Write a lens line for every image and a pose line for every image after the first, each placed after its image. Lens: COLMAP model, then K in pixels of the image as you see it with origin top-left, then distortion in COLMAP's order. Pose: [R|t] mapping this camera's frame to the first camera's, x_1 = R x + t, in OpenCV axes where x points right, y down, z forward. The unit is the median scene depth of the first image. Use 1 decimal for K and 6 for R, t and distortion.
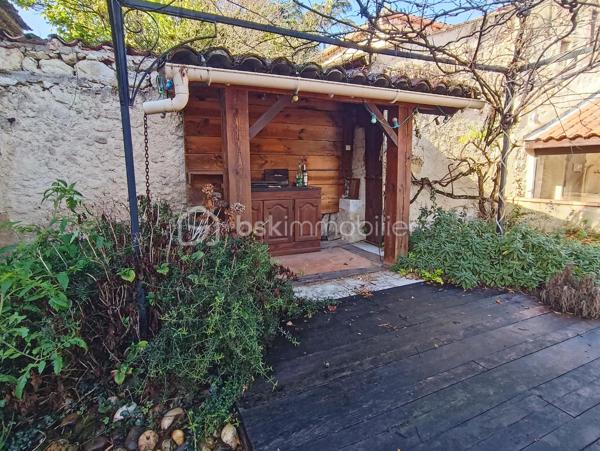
lens RADIAL K [[322.8, 0, 301.2], [0, 322.8, 224.9], [0, 0, 1]] dist [-0.004565, 0.003154]
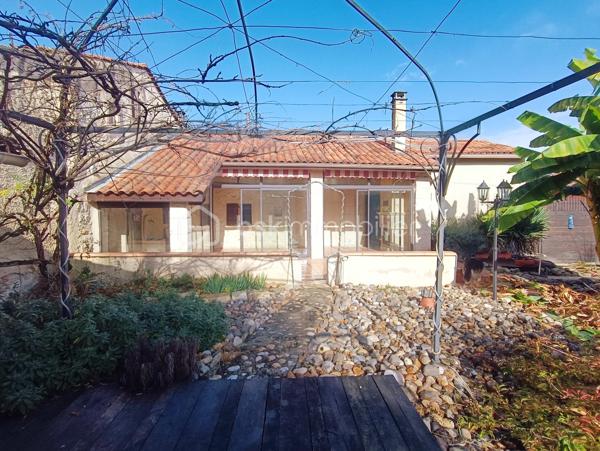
lens RADIAL K [[321.6, 0, 301.2], [0, 321.6, 223.4], [0, 0, 1]] dist [0.000423, -0.000723]
pose [[0.383416, -0.029179, 0.923115, 0.089844], [0.135415, 0.990475, -0.024937, -0.110086], [-0.913595, 0.134565, 0.383715, 0.099453]]
